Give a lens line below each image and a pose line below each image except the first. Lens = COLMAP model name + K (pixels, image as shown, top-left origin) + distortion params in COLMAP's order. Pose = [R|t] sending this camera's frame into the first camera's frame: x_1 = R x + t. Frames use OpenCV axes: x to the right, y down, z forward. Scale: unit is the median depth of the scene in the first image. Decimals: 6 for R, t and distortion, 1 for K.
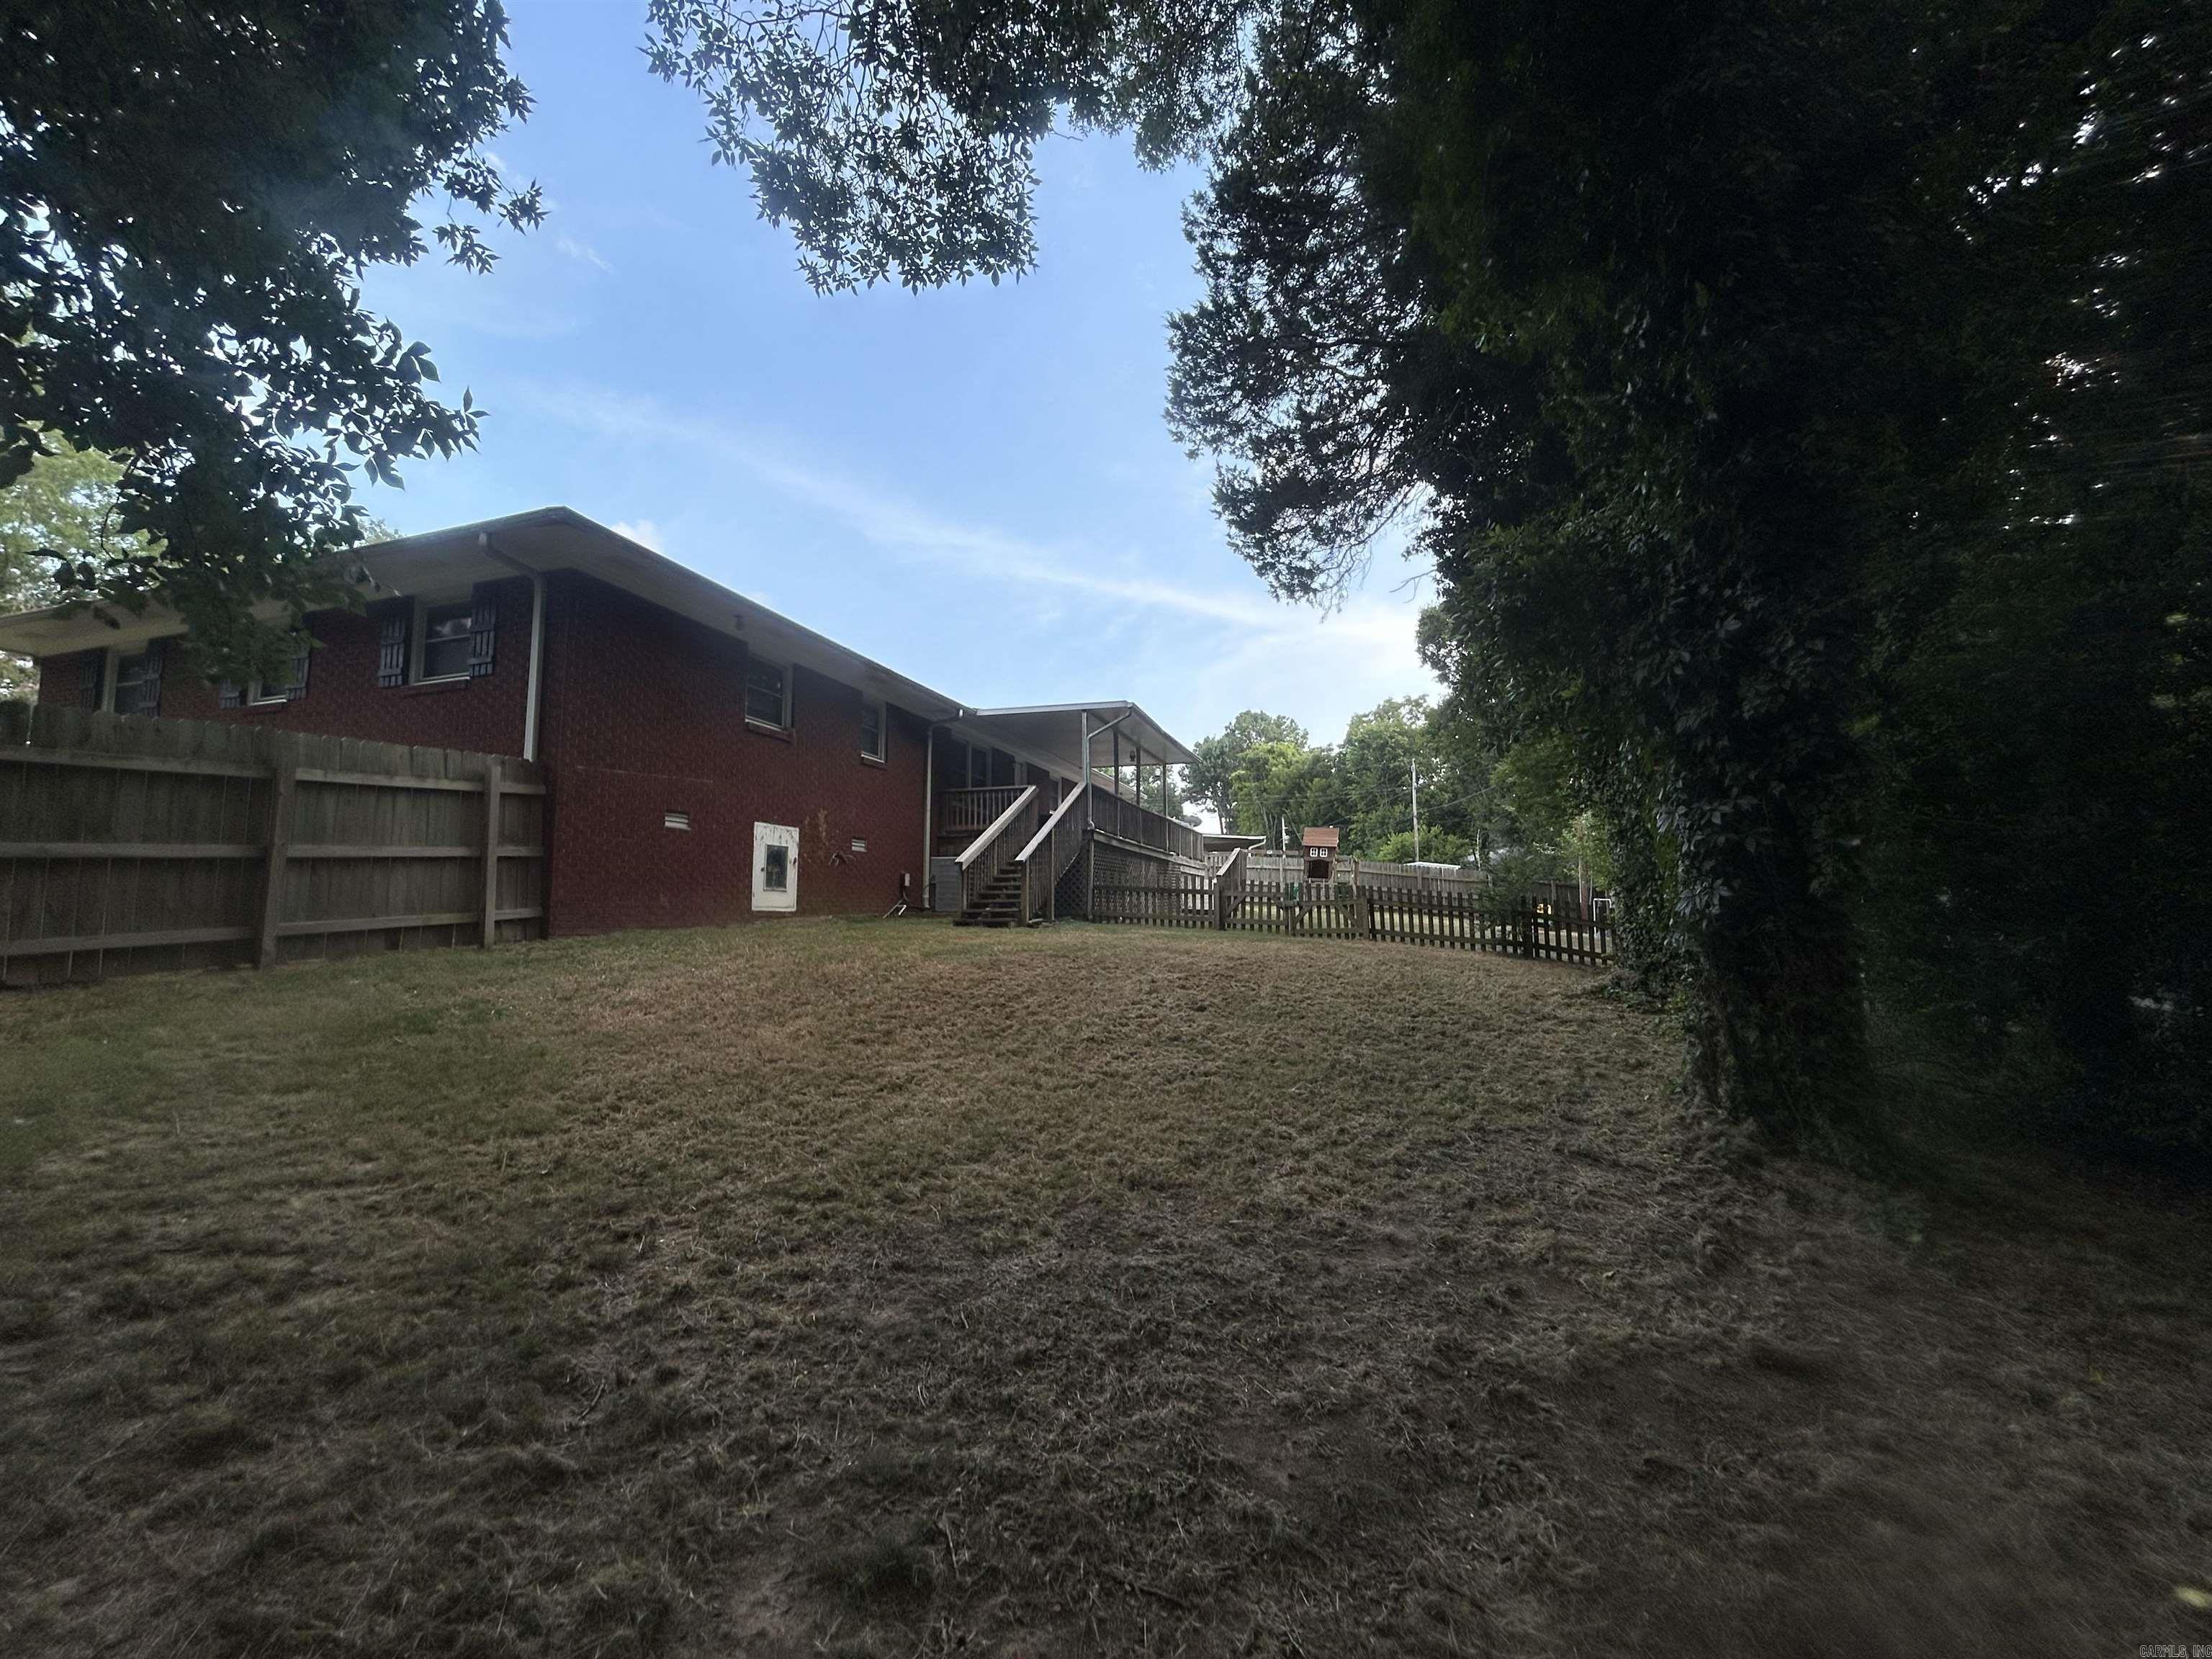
lens RADIAL K [[897.4, 0, 1090.9], [0, 897.4, 852.5], [0, 0, 1]] dist [-0.001959, 0.000924]
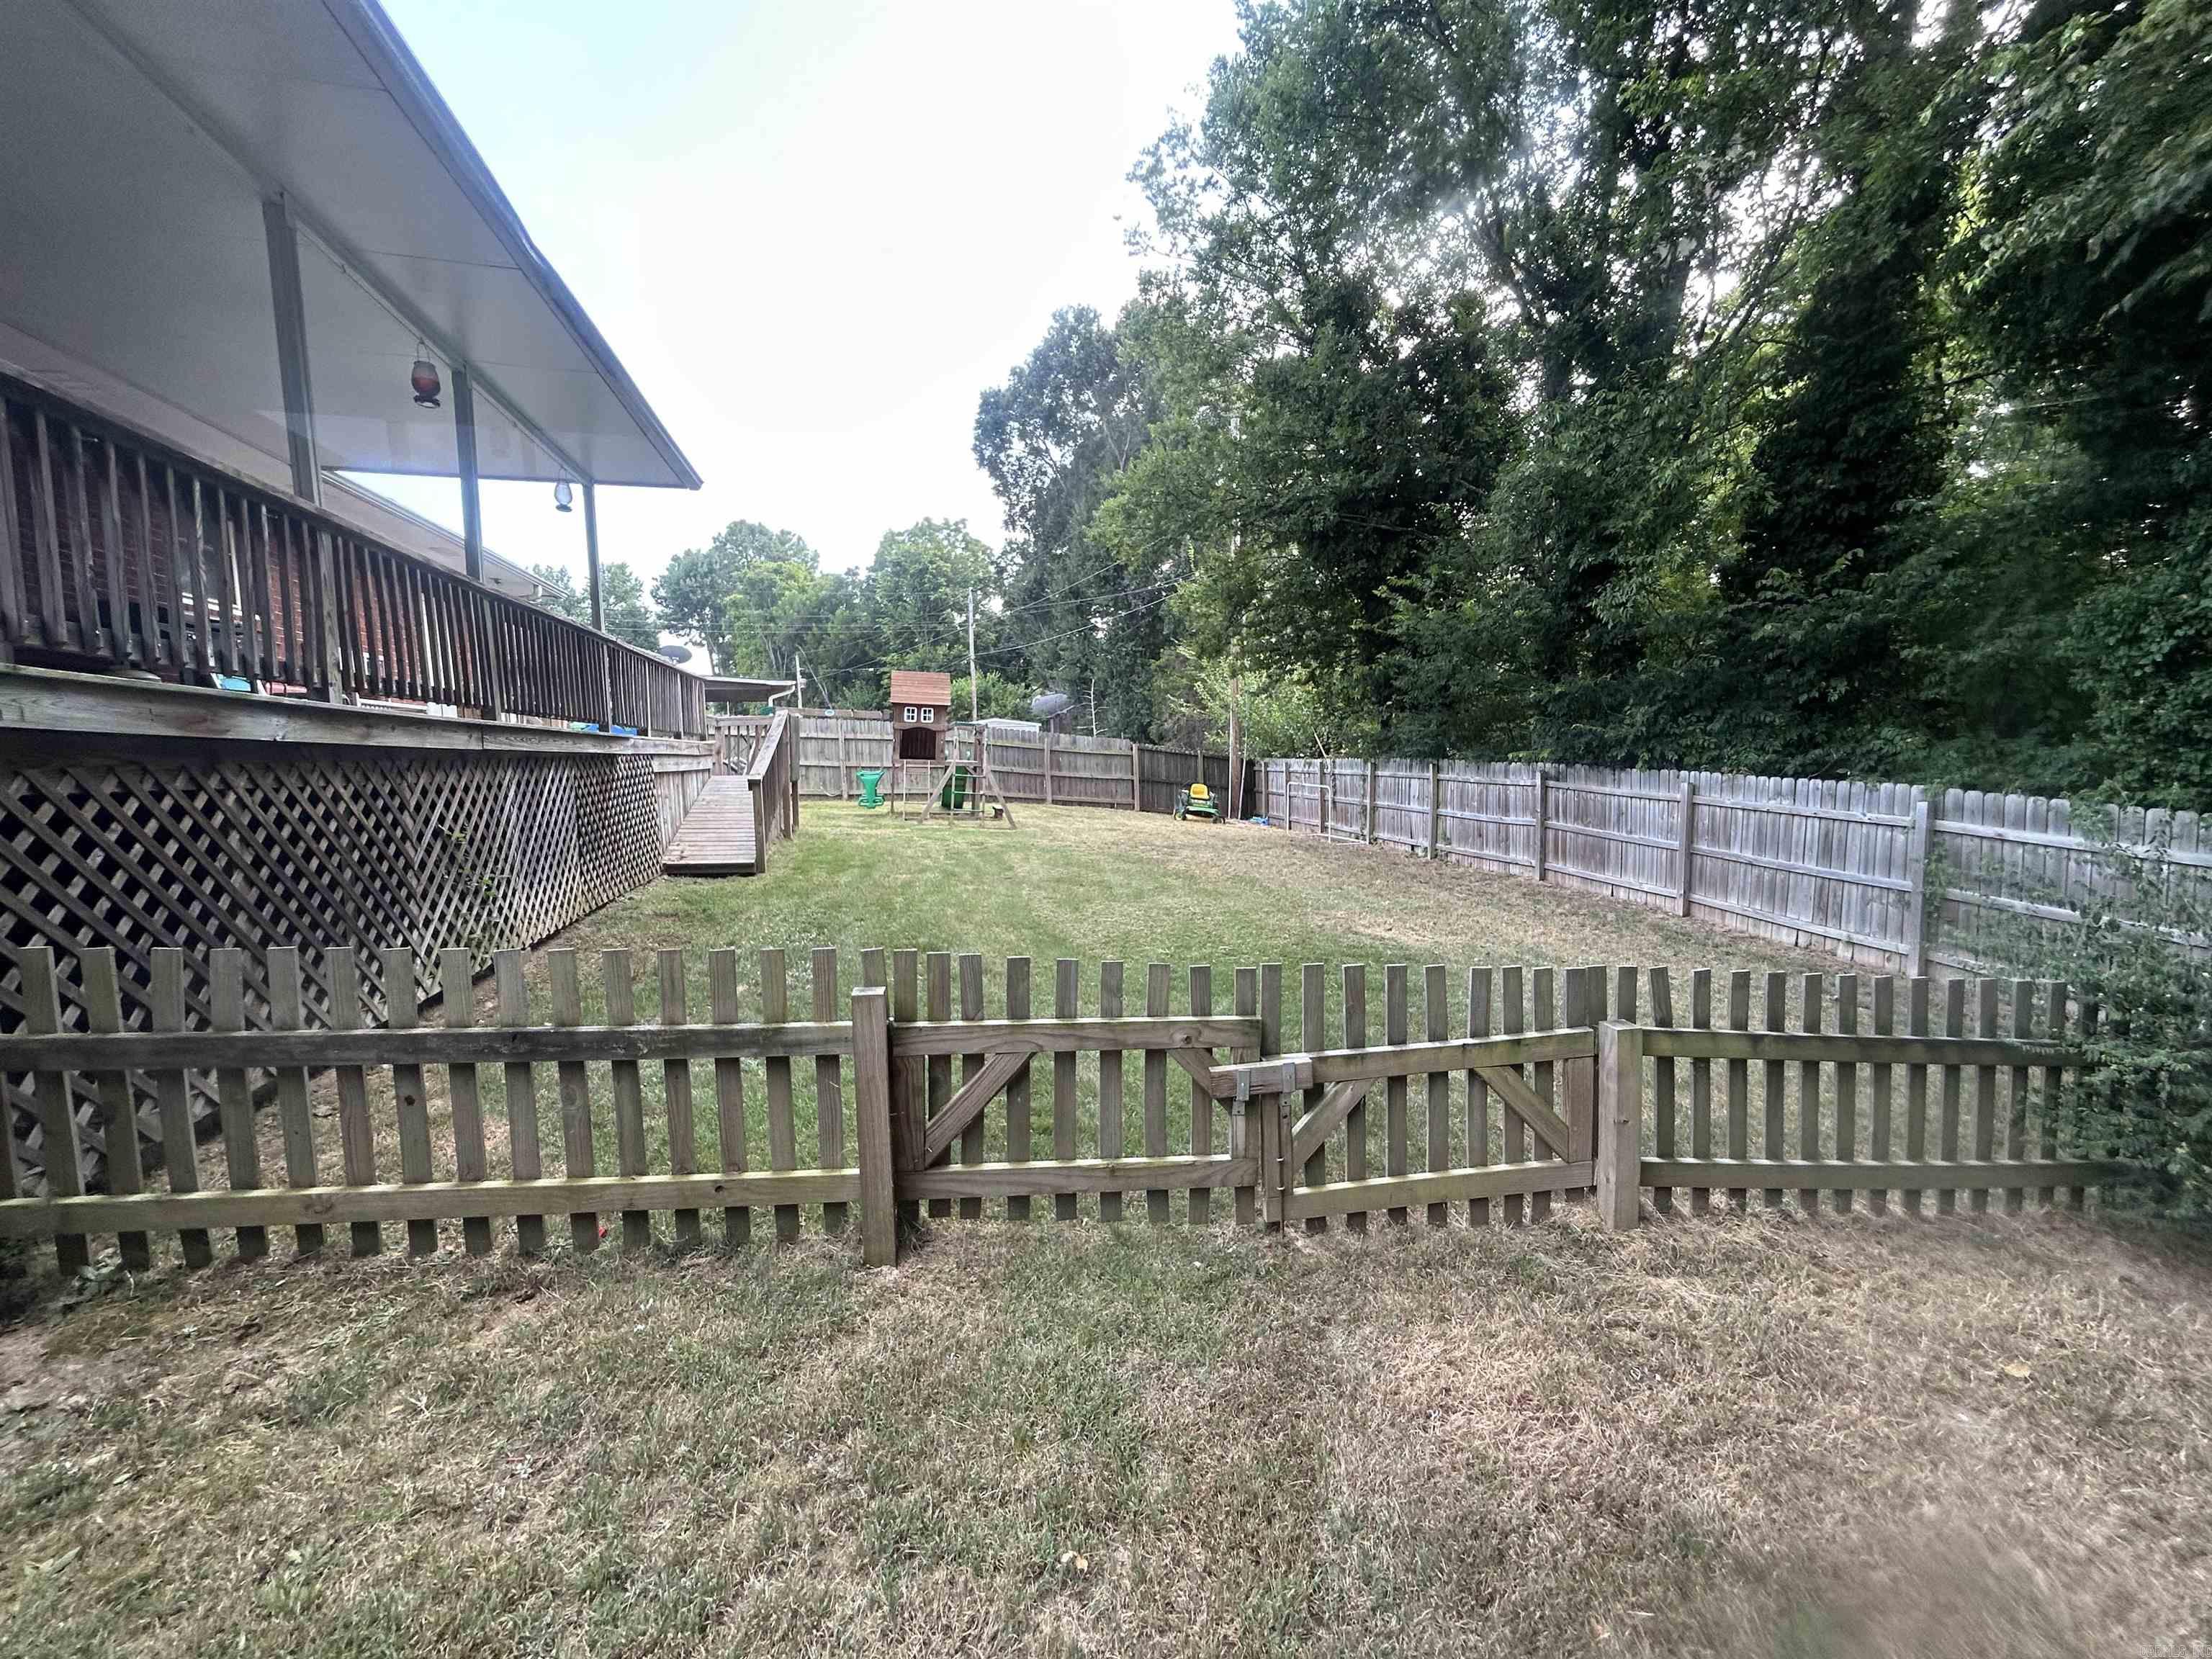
lens RADIAL K [[897.4, 0, 1124.1], [0, 897.4, 820.1], [0, 0, 1]] dist [-0.001959, 0.000924]
pose [[0.838618, -0.061438, 0.541244, 0.053423], [-0.013646, 0.990938, 0.133629, -0.014360], [-0.544549, -0.119449, 0.830180, 0.509182]]
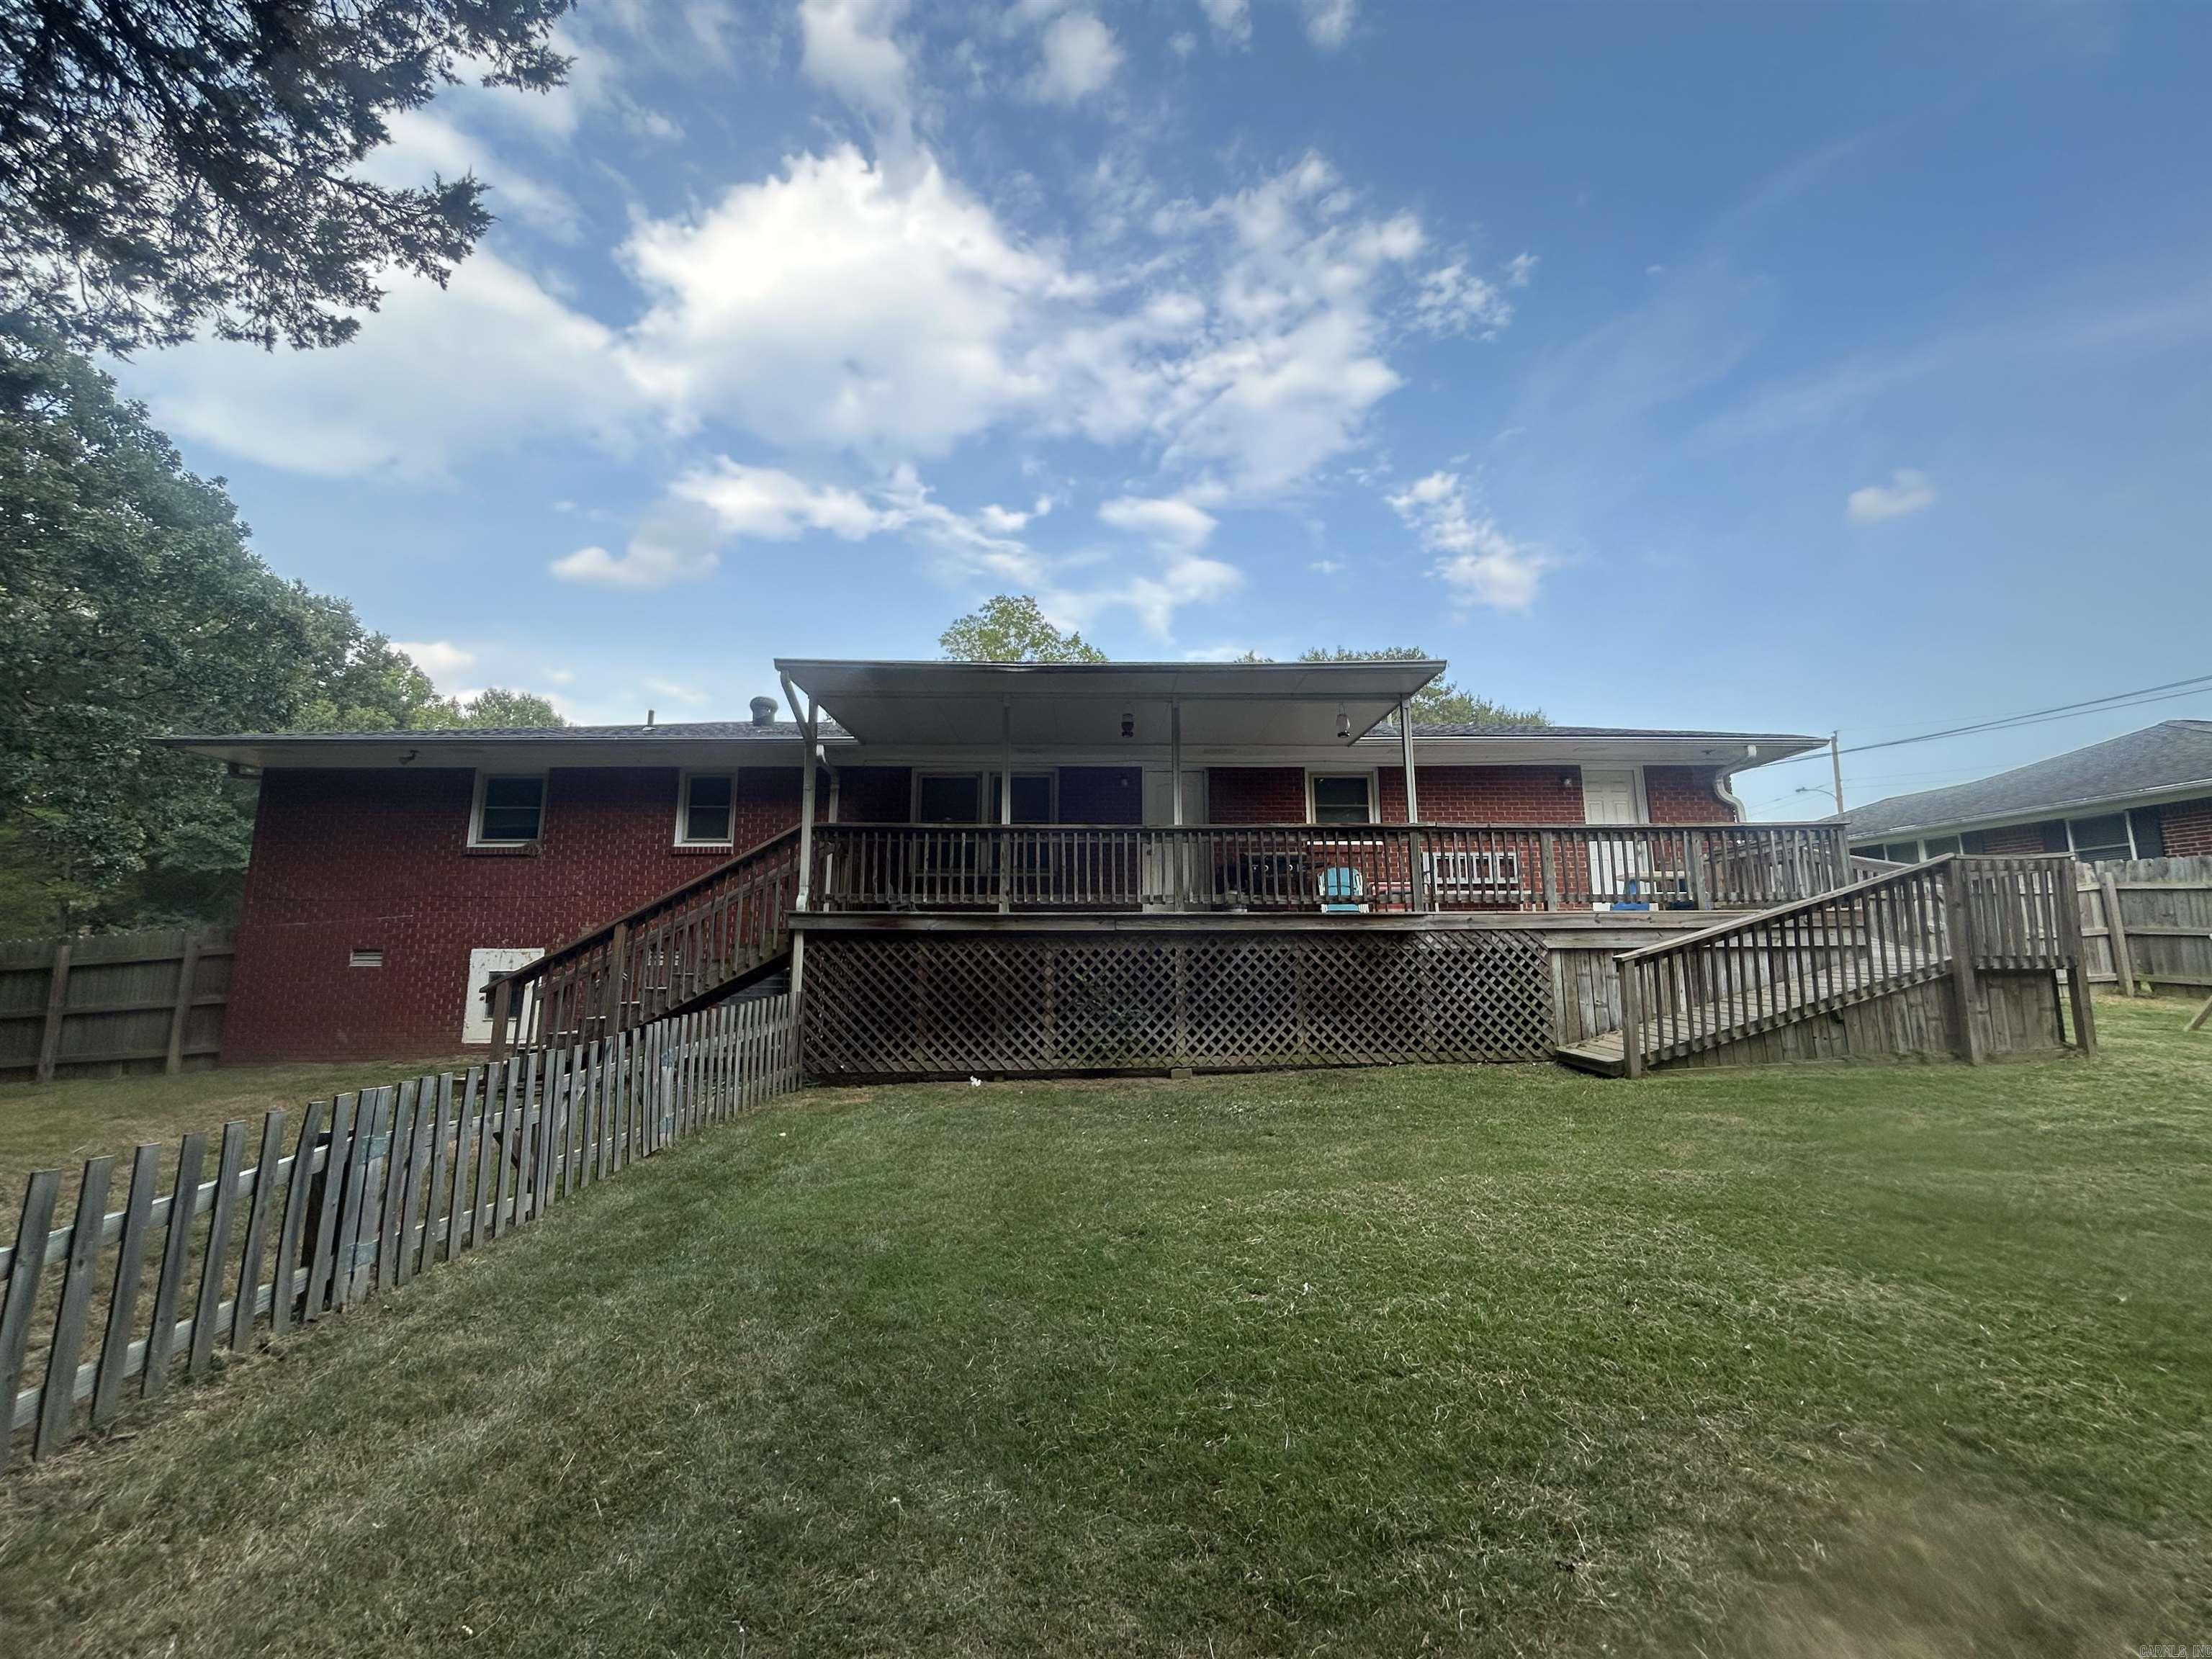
lens RADIAL K [[897.4, 0, 1091.4], [0, 897.4, 833.1], [0, 0, 1]] dist [-0.001959, 0.000924]
pose [[0.331226, -0.143907, -0.932513, 0.371306], [0.070683, 0.989308, -0.127566, 0.006189], [0.940900, -0.023659, 0.337856, 0.639366]]
